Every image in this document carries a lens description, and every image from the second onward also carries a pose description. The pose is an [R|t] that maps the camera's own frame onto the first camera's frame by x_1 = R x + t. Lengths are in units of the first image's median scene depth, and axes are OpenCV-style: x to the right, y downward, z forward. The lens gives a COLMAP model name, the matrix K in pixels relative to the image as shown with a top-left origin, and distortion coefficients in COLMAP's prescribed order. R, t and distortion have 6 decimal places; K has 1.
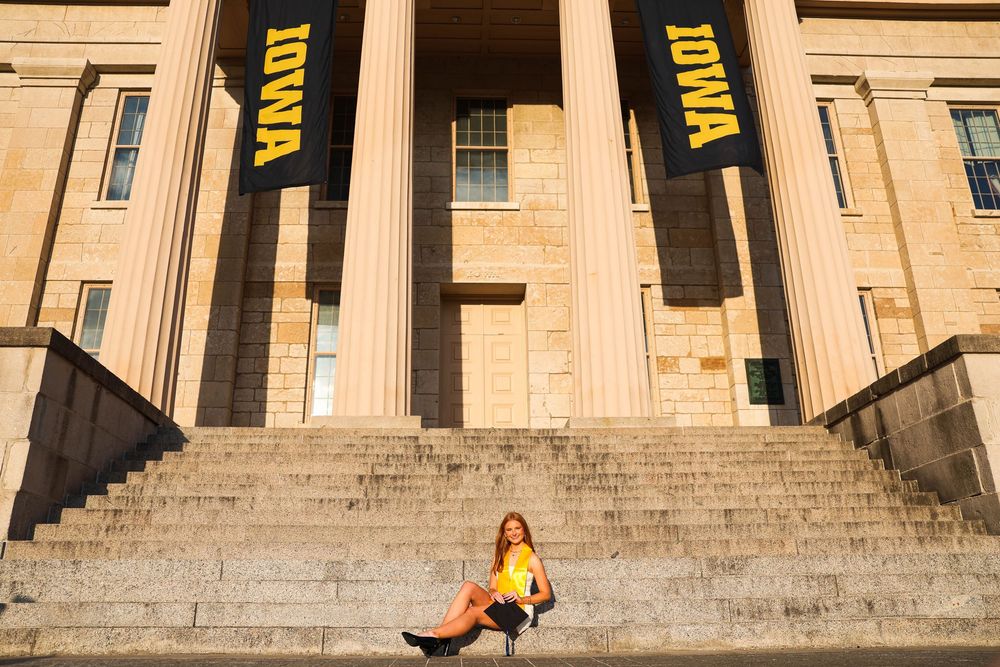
lens RADIAL K [[807.8, 0, 493.7], [0, 807.8, 339.8], [0, 0, 1]] dist [-0.068249, 0.099011]
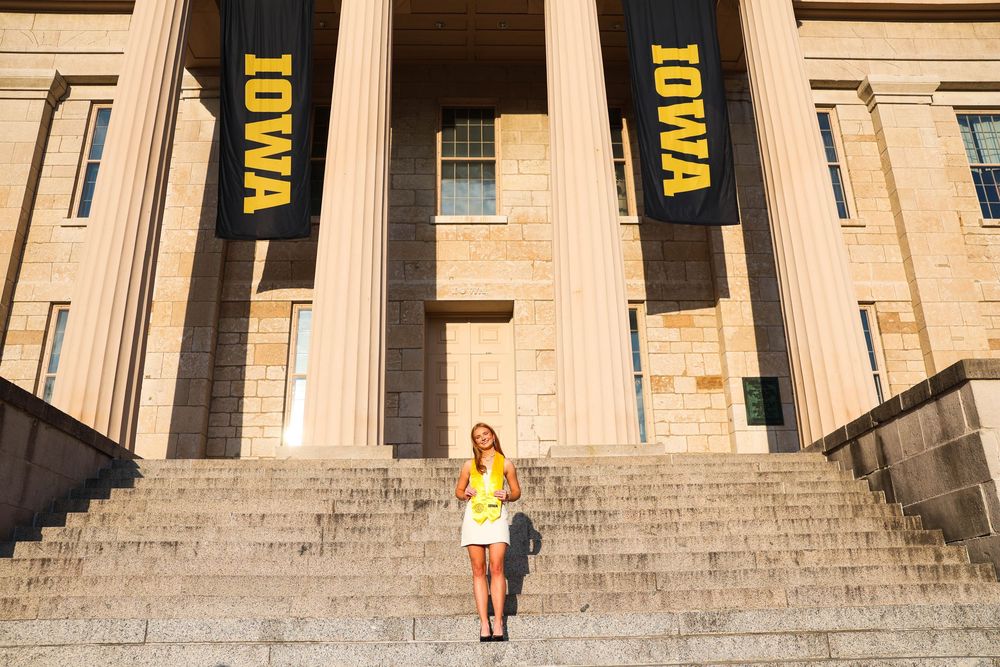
lens RADIAL K [[807.8, 0, 504.4], [0, 807.8, 346.6], [0, 0, 1]] dist [-0.068249, 0.099011]
pose [[0.999961, -0.008706, -0.001657, 0.033867], [0.008700, 0.999956, -0.003510, -0.013194], [0.001687, 0.003495, 0.999992, 0.049083]]
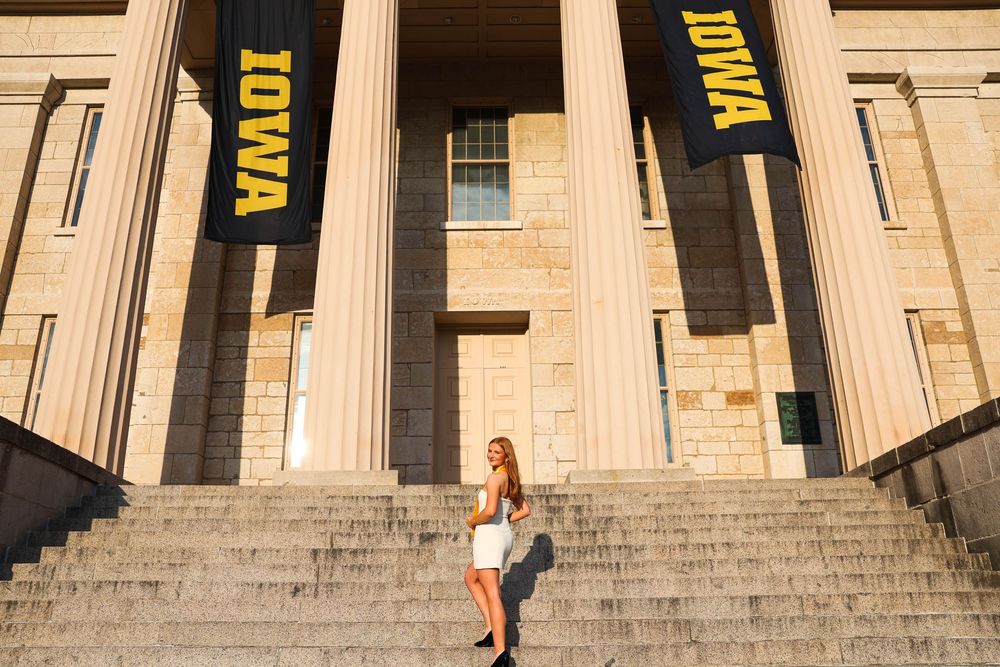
lens RADIAL K [[807.8, 0, 499.1], [0, 807.8, 371.6], [0, 0, 1]] dist [-0.068249, 0.099011]
pose [[0.999448, -0.013108, -0.030533, 0.036632], [0.013590, 0.999785, 0.015631, -0.018853], [0.030322, -0.016038, 0.999412, 0.109950]]
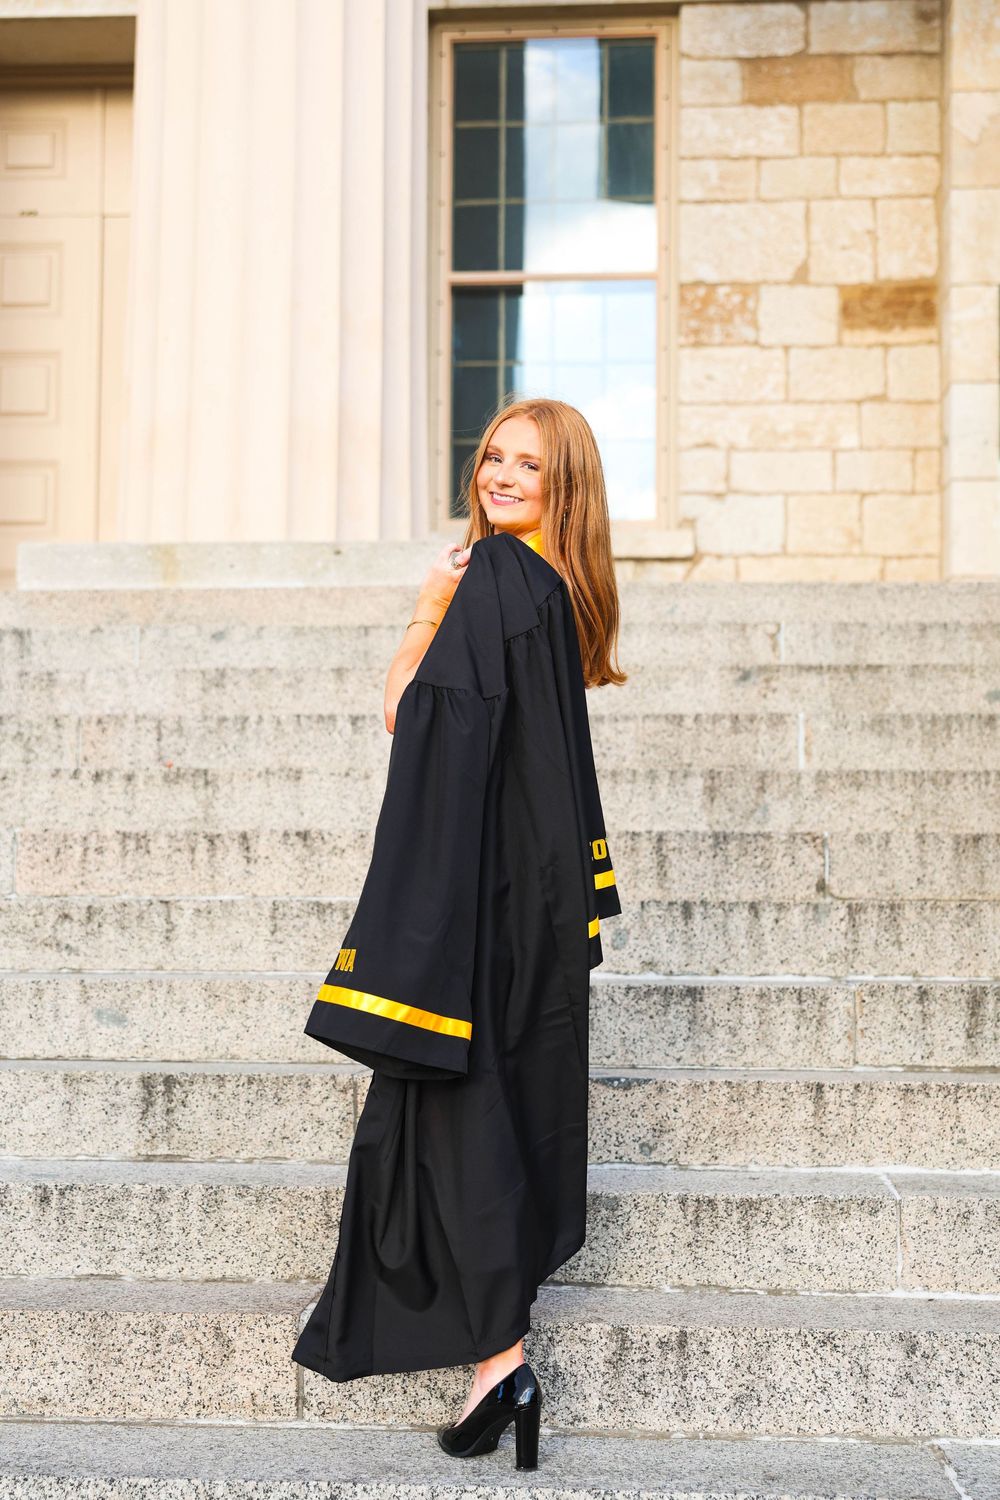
lens RADIAL K [[1978.8, 0, 518.2], [0, 1978.8, 784.3], [0, 0, 1]] dist [0.043189, 0.000000]
pose [[0.990830, 0.013992, -0.134386, 0.261573], [0.021603, 0.965421, 0.259798, 0.009069], [0.133374, -0.260319, 0.956266, 0.328940]]
